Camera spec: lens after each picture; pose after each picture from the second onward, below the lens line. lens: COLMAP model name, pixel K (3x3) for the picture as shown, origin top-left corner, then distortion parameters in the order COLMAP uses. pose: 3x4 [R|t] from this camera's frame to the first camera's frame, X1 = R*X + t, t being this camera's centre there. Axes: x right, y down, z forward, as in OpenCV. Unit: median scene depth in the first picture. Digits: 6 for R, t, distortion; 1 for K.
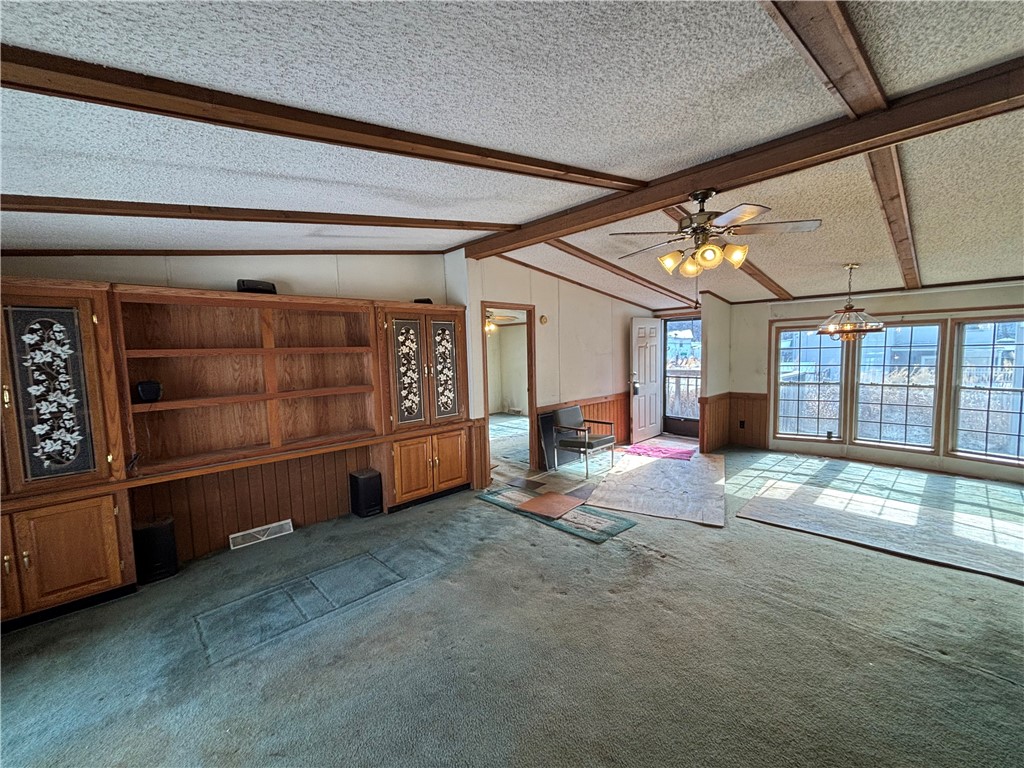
lens RADIAL K [[415.2, 0, 513.8], [0, 415.2, 384.5], [0, 0, 1]] dist [0.002942, -0.000809]
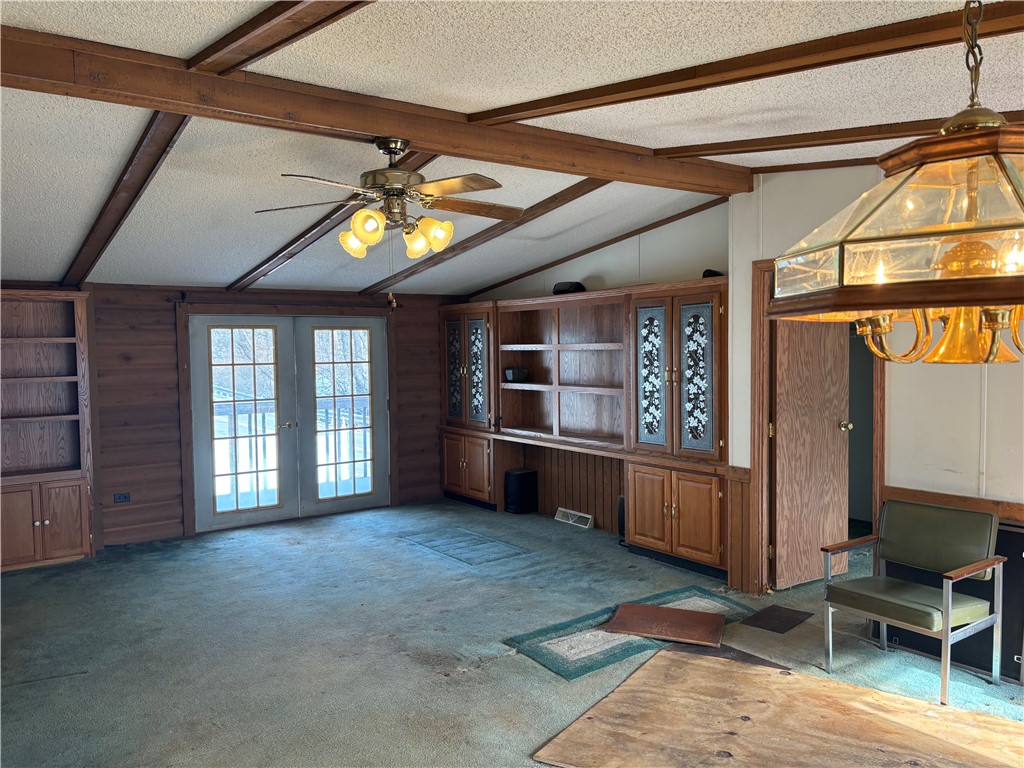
lens RADIAL K [[767.8, 0, 505.6], [0, 767.8, 384.1], [0, 0, 1]] dist [0.059481, -0.049024]
pose [[-0.159146, 0.069541, -0.984803, 1.082419], [-0.063615, 0.994721, 0.080522, -0.104483], [0.985203, 0.075463, -0.153882, 0.894225]]
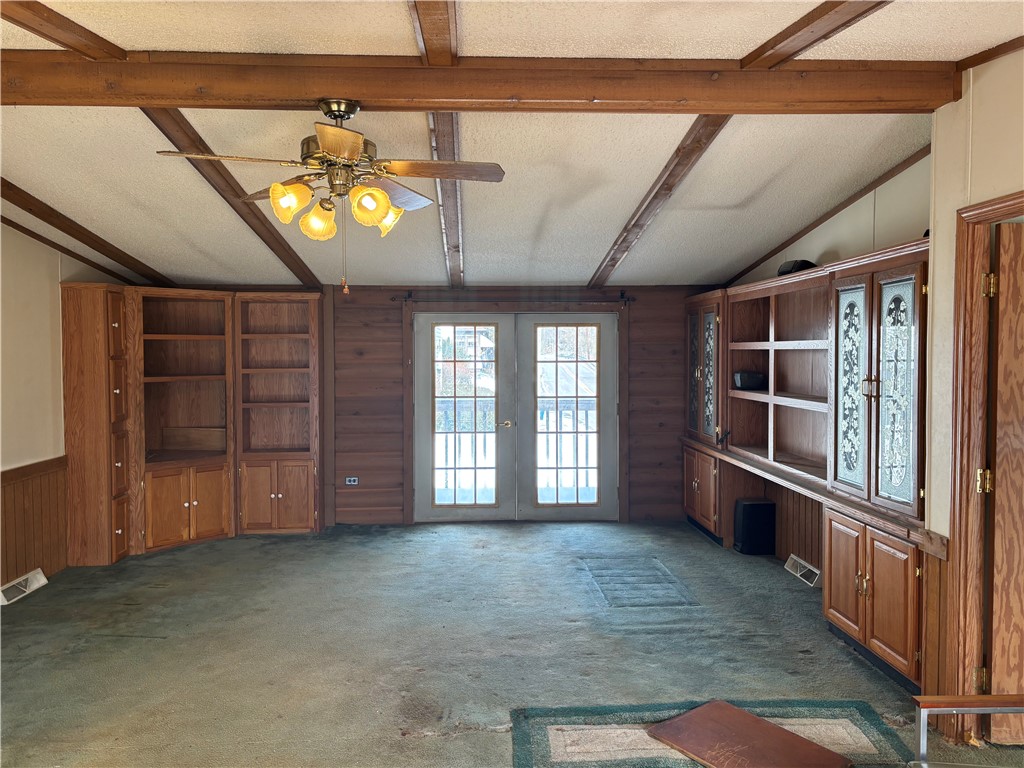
lens RADIAL K [[767.8, 0, 510.4], [0, 767.8, 376.4], [0, 0, 1]] dist [0.059481, -0.049024]
pose [[-0.666584, 0.044893, -0.744077, 0.717177], [-0.045970, 0.993809, 0.101143, -0.116265], [0.744011, 0.101625, -0.660393, 1.241865]]
